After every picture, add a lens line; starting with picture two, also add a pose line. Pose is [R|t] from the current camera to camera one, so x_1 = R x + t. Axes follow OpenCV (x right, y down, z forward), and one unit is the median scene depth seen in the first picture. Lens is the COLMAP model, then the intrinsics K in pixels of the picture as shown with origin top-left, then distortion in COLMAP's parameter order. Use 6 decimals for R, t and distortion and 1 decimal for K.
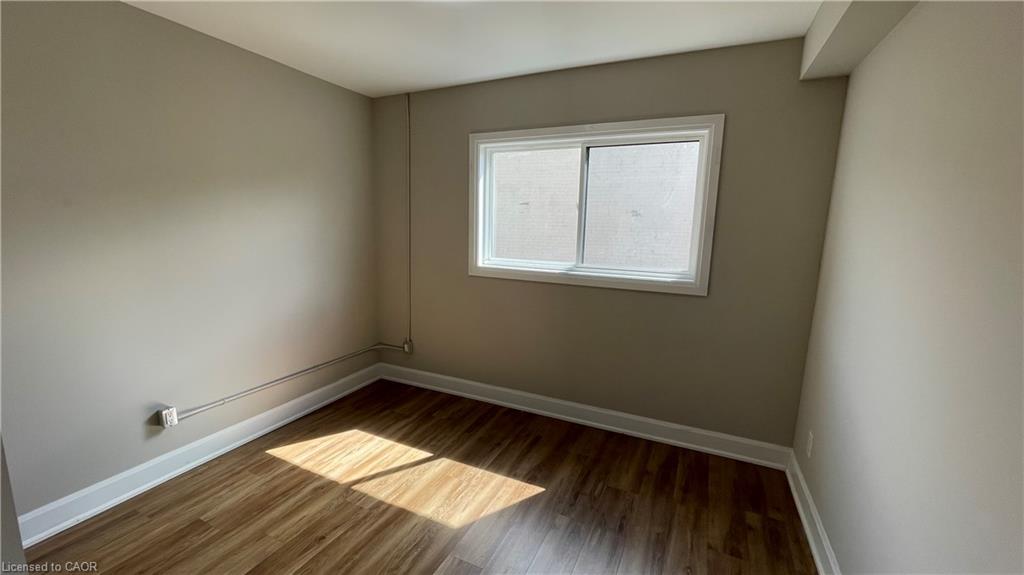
lens RADIAL K [[414.7, 0, 511.8], [0, 414.7, 288.2], [0, 0, 1]] dist [-0.004854, 0.001609]
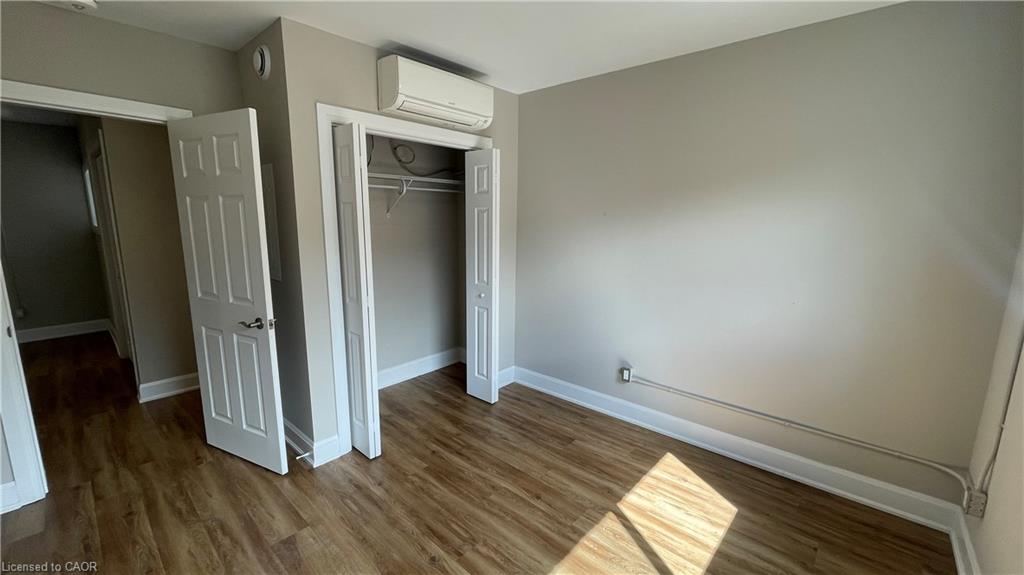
lens RADIAL K [[414.7, 0, 509.1], [0, 414.7, 289.4], [0, 0, 1]] dist [-0.004854, 0.001609]
pose [[-0.287285, 0.139725, -0.947599, 0.467439], [-0.170731, 0.965991, 0.194198, -0.135745], [0.942506, 0.217575, -0.253659, 0.879269]]
